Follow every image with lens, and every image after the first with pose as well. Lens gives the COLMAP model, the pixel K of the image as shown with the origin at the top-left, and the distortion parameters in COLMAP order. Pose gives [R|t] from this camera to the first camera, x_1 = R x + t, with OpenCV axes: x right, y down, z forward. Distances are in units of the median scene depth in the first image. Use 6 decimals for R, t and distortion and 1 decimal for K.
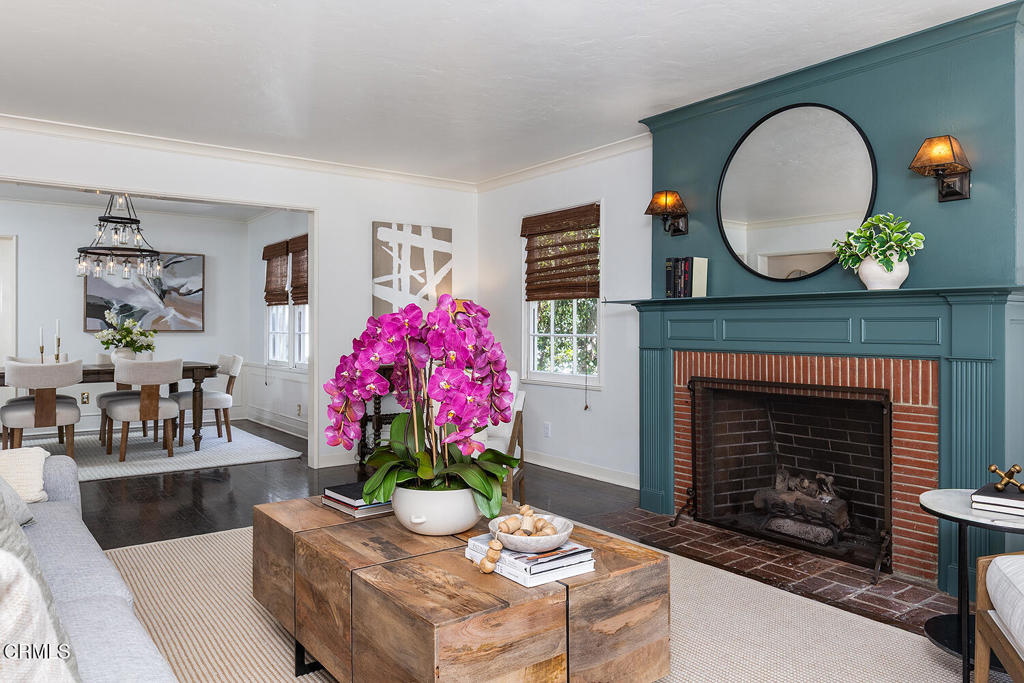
lens RADIAL K [[711.6, 0, 510.7], [0, 711.6, 333.2], [0, 0, 1]] dist [0.003353, 0.000111]
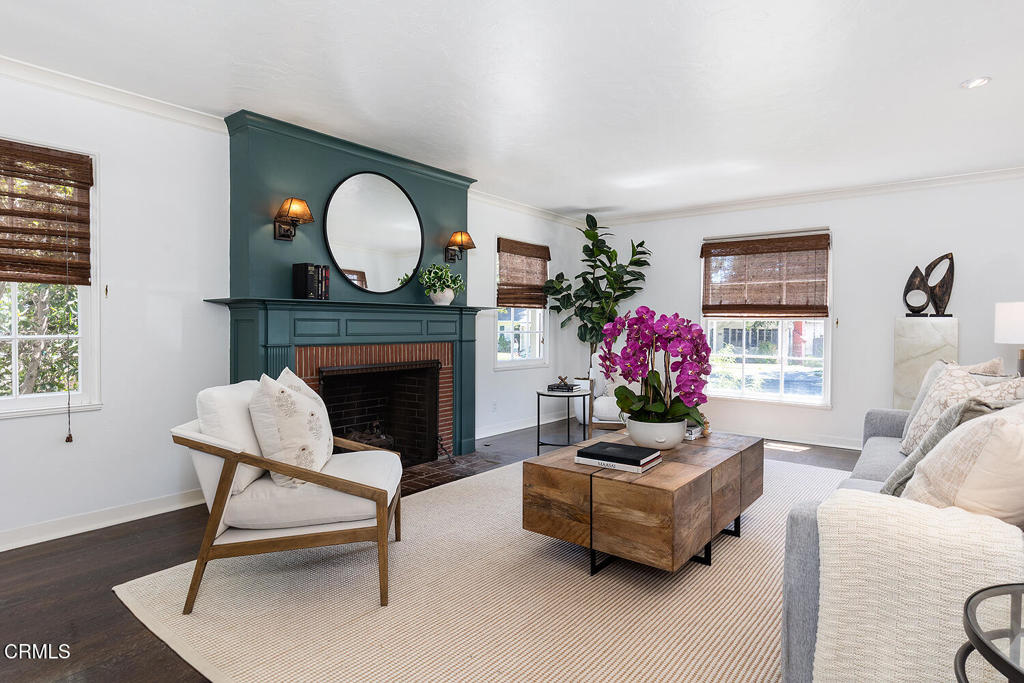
lens RADIAL K [[578.3, 0, 508.1], [0, 578.3, 340.9], [0, 0, 1]] dist [0.001026, 0.000541]
pose [[-0.289483, -0.025254, 0.956850, -0.739374], [0.009891, 0.999520, 0.029373, -0.008418], [-0.957132, 0.017967, -0.289094, 0.984150]]
